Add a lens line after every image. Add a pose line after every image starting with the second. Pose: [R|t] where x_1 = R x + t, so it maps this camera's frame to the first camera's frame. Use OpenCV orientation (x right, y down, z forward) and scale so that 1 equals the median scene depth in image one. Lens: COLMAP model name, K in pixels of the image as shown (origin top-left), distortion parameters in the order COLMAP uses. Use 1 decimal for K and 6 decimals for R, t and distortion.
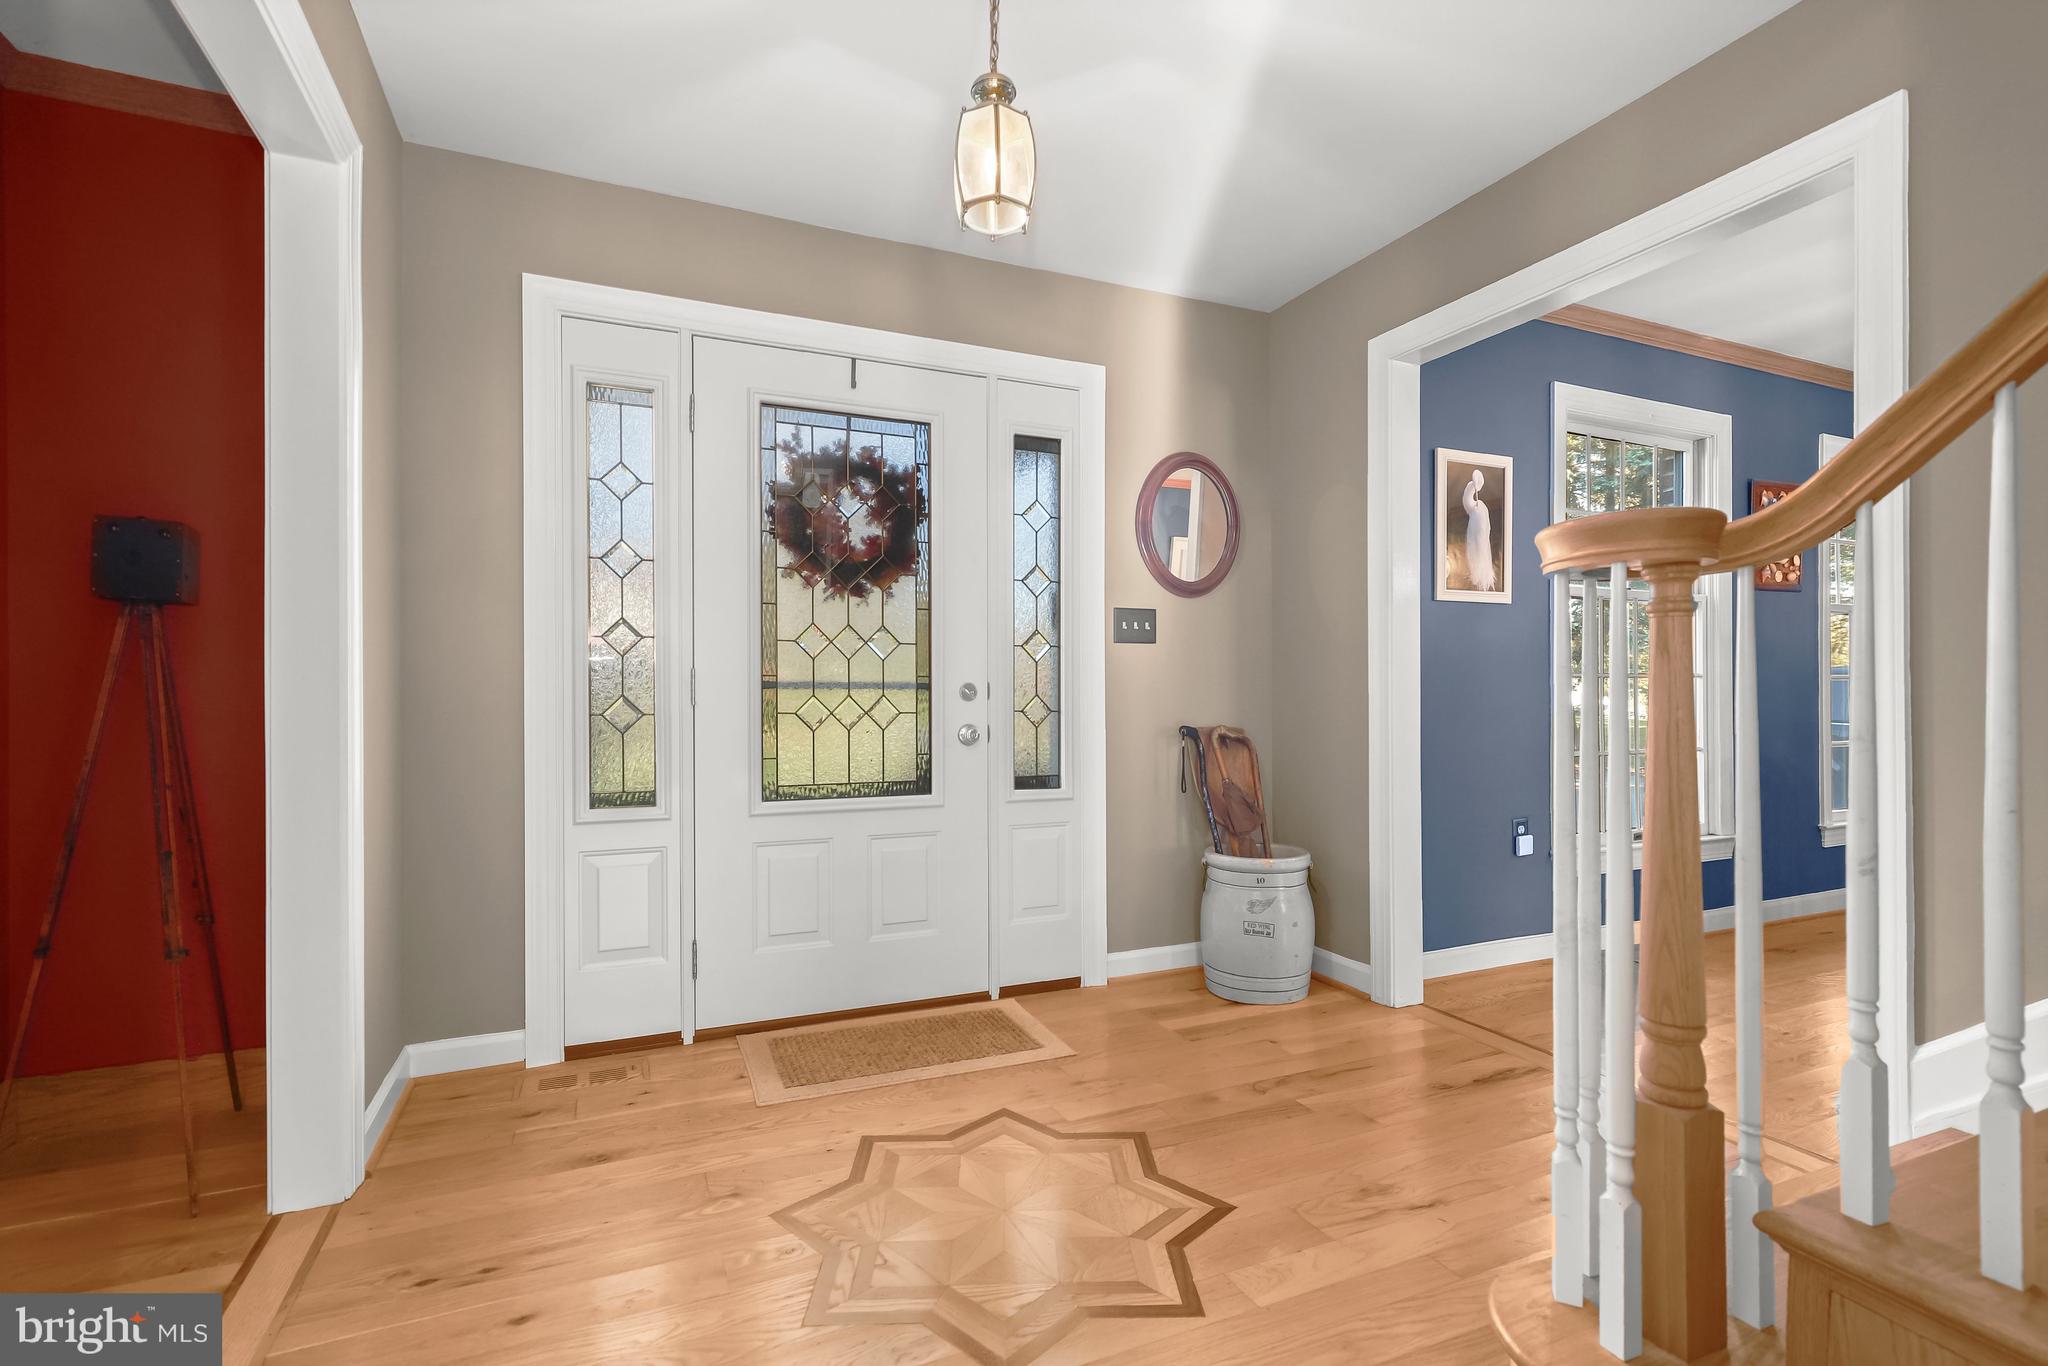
lens RADIAL K [[942.5, 0, 1018.5], [0, 942.5, 690.3], [0, 0, 1]] dist [0.000504, -0.000233]
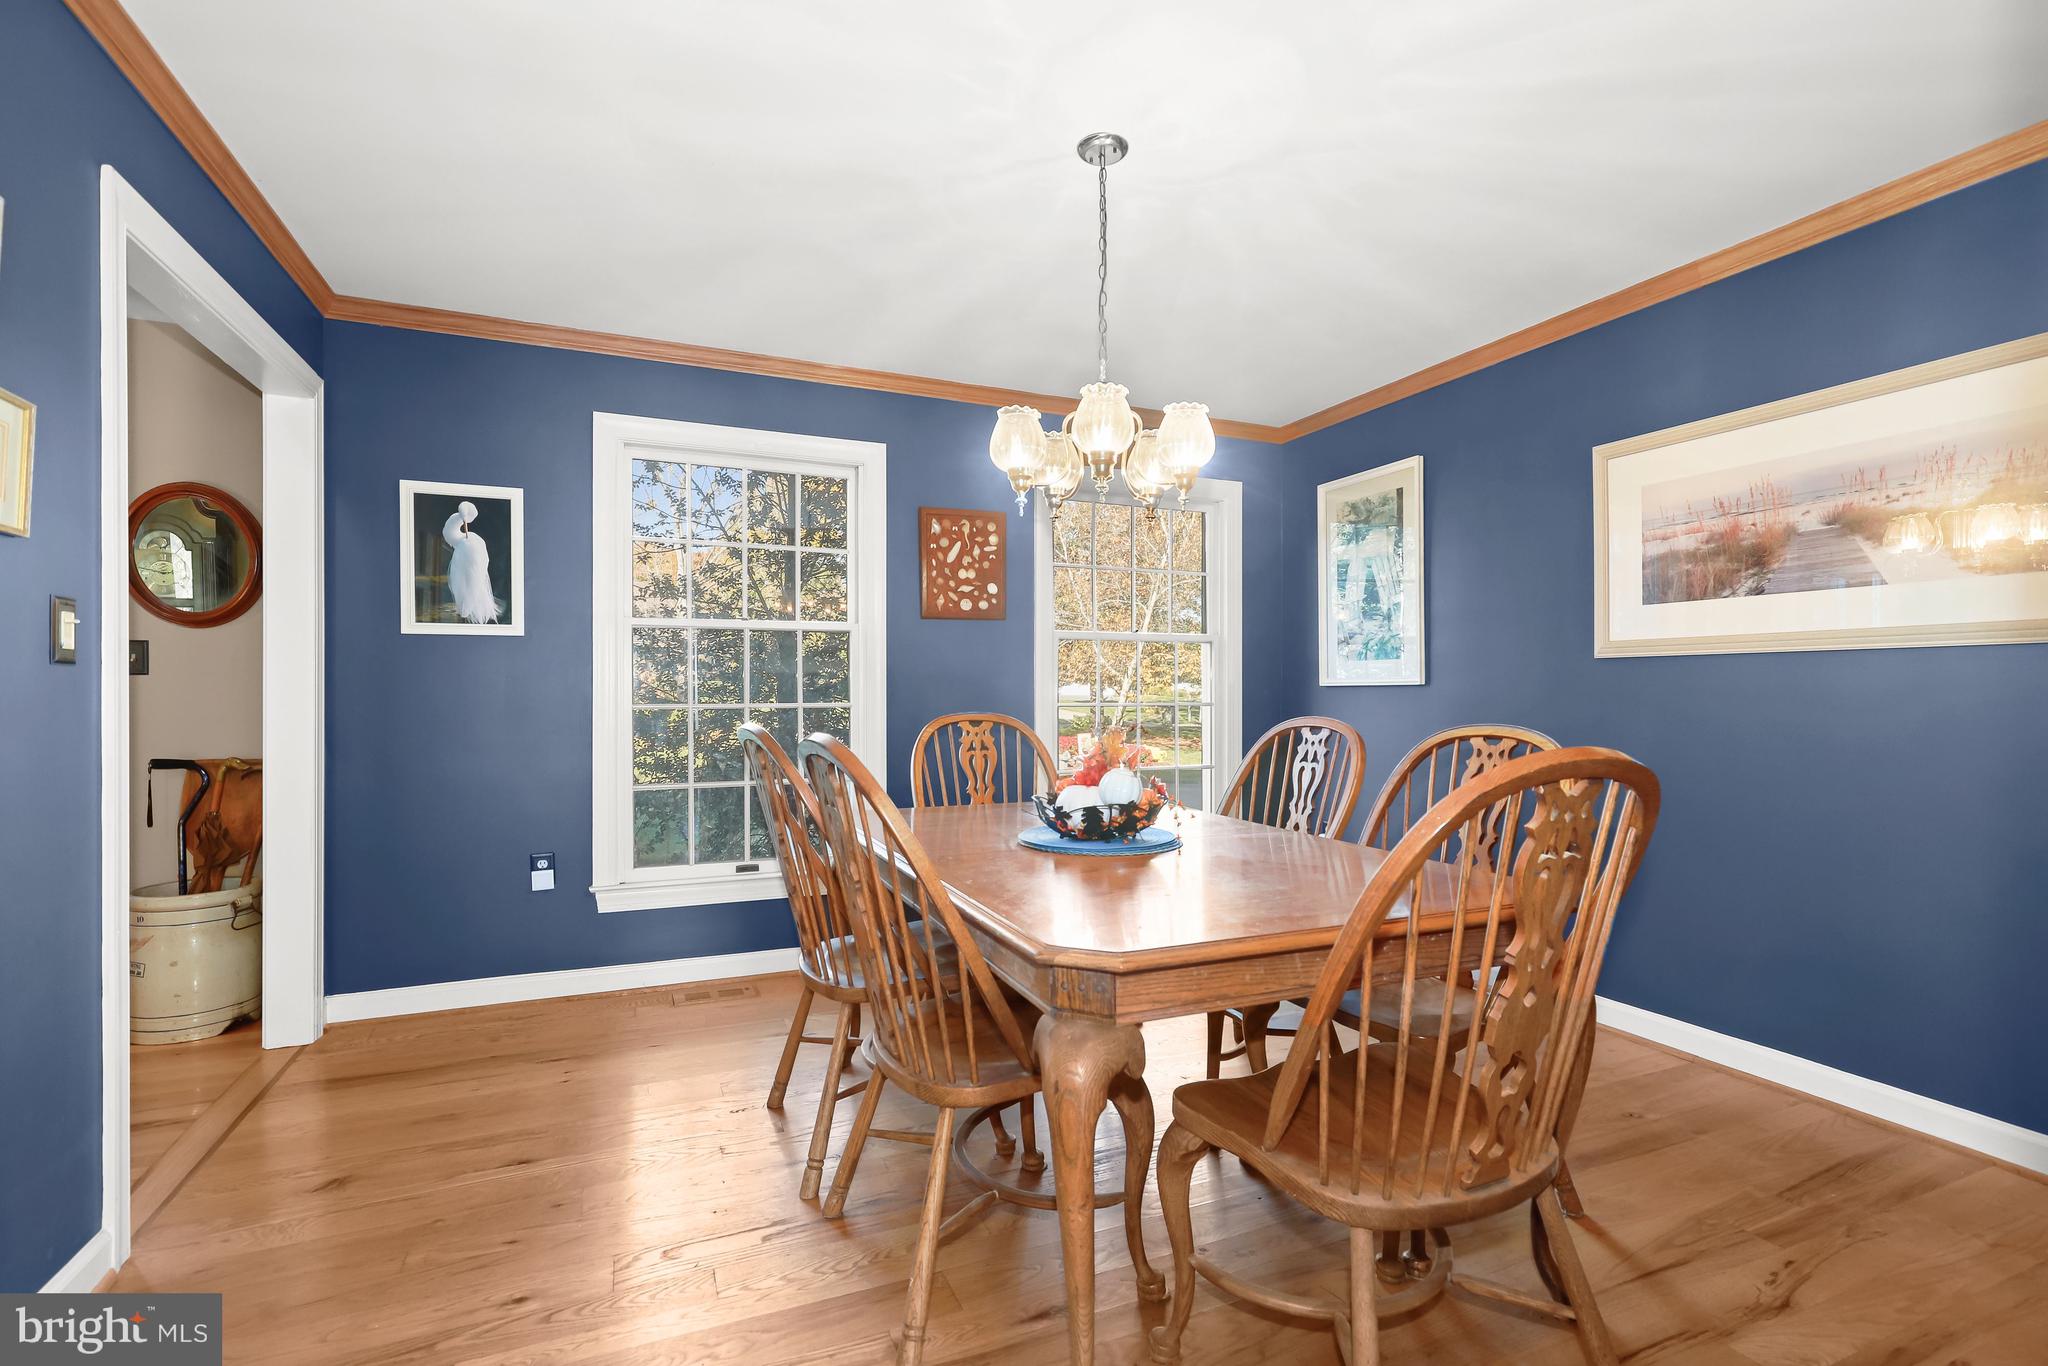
lens RADIAL K [[942.5, 0, 1028.5], [0, 942.5, 691.8], [0, 0, 1]] dist [0.000504, -0.000233]
pose [[0.999988, 0.004754, -0.000752, 1.075036], [-0.004753, 0.999988, 0.000679, -0.037397], [0.000755, -0.000675, 0.999999, 0.010216]]
